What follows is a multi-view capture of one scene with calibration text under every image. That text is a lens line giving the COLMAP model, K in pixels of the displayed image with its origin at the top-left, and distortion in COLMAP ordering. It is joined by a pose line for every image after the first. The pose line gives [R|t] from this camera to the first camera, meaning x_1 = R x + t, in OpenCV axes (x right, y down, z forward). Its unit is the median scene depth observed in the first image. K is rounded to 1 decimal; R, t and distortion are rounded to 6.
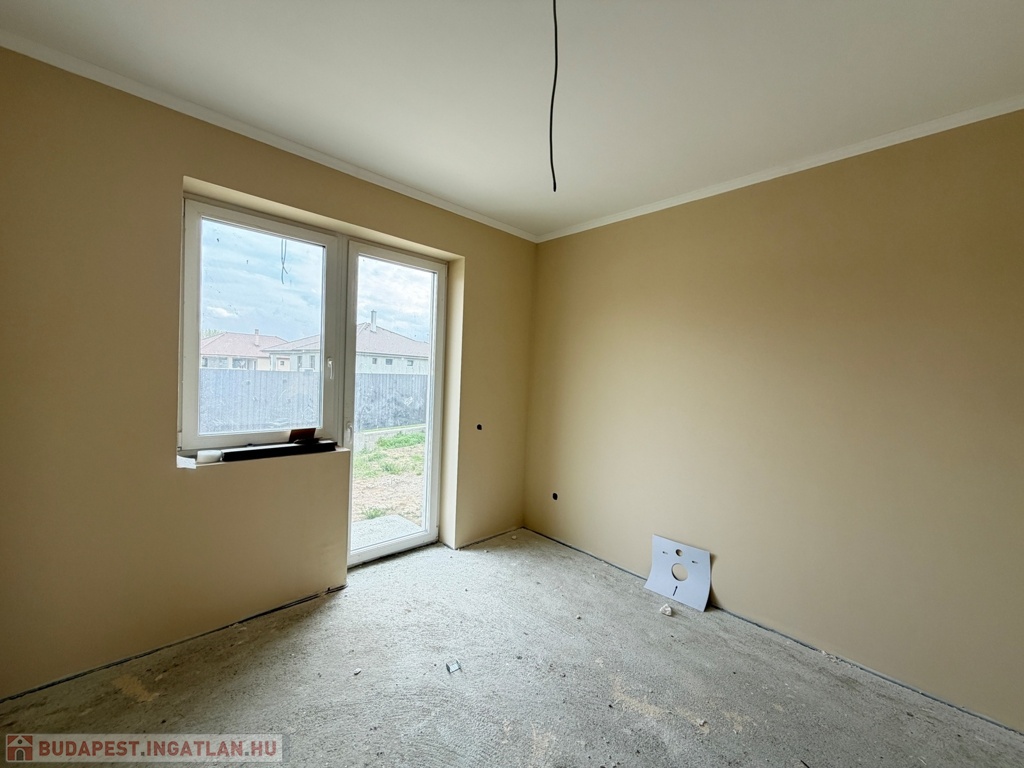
lens RADIAL K [[409.5, 0, 504.7], [0, 409.5, 386.4], [0, 0, 1]] dist [0.003396, 0.001281]
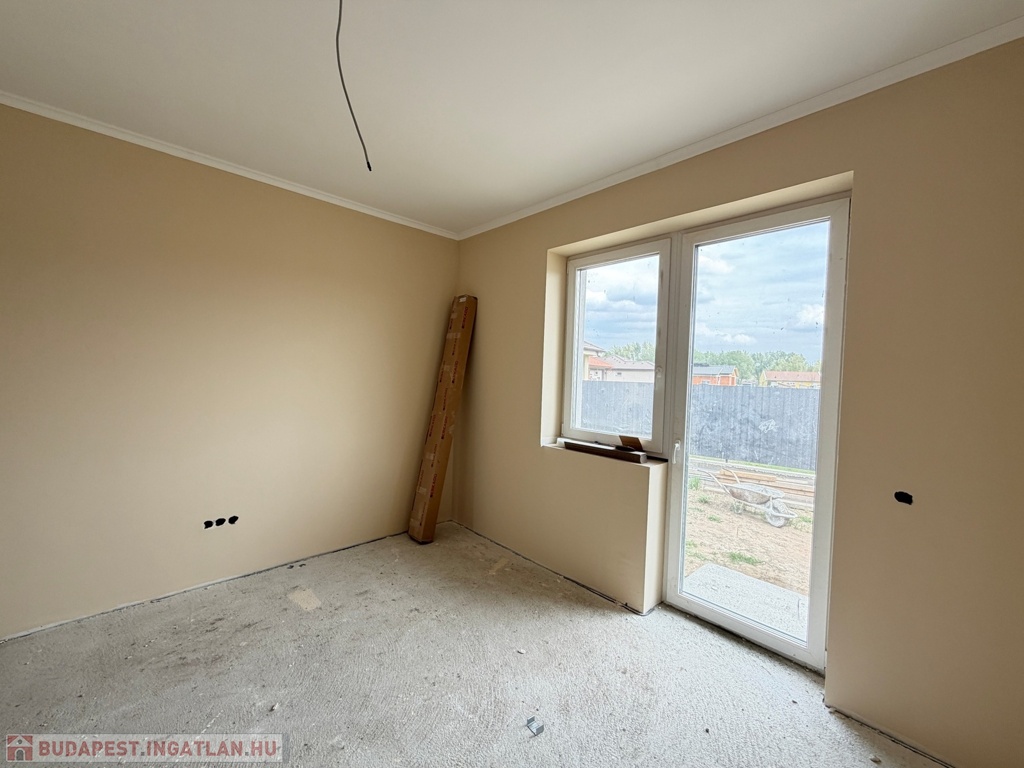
lens RADIAL K [[409.5, 0, 511.8], [0, 409.5, 383.3], [0, 0, 1]] dist [0.003396, 0.001281]
pose [[0.001063, -0.008948, -0.999959, 0.517371], [-0.056886, 0.998340, -0.008994, -0.005447], [0.998380, 0.056893, 0.000552, 0.653019]]
